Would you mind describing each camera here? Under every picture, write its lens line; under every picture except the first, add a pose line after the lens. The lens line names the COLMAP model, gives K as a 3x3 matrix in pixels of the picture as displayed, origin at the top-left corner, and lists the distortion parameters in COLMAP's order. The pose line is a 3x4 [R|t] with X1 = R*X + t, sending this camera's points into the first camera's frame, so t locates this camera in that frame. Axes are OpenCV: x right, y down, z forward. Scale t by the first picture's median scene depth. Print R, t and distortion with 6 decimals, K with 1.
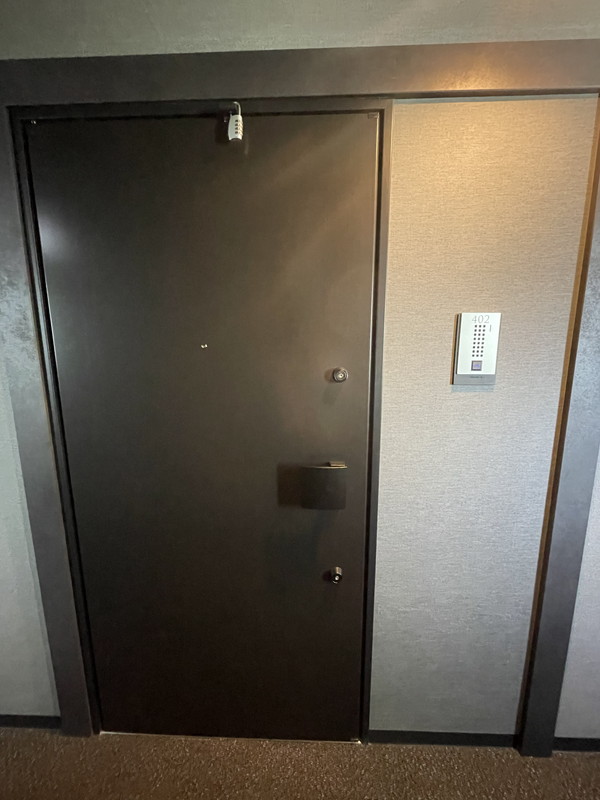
lens RADIAL K [[323.7, 0, 302.5], [0, 323.7, 398.9], [0, 0, 1]] dist [0.000012, -0.000361]
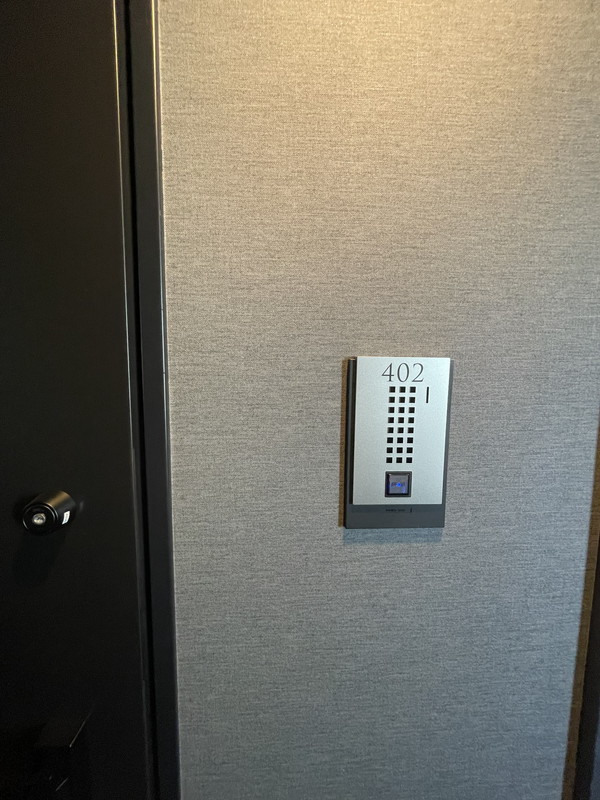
lens RADIAL K [[323.7, 0, 302.5], [0, 323.7, 398.9], [0, 0, 1]] dist [0.000012, -0.000361]
pose [[0.995992, 0.004263, 0.089339, 0.384269], [0.001934, 0.997604, -0.069159, -0.182932], [-0.089419, 0.069054, 0.993597, 0.604719]]
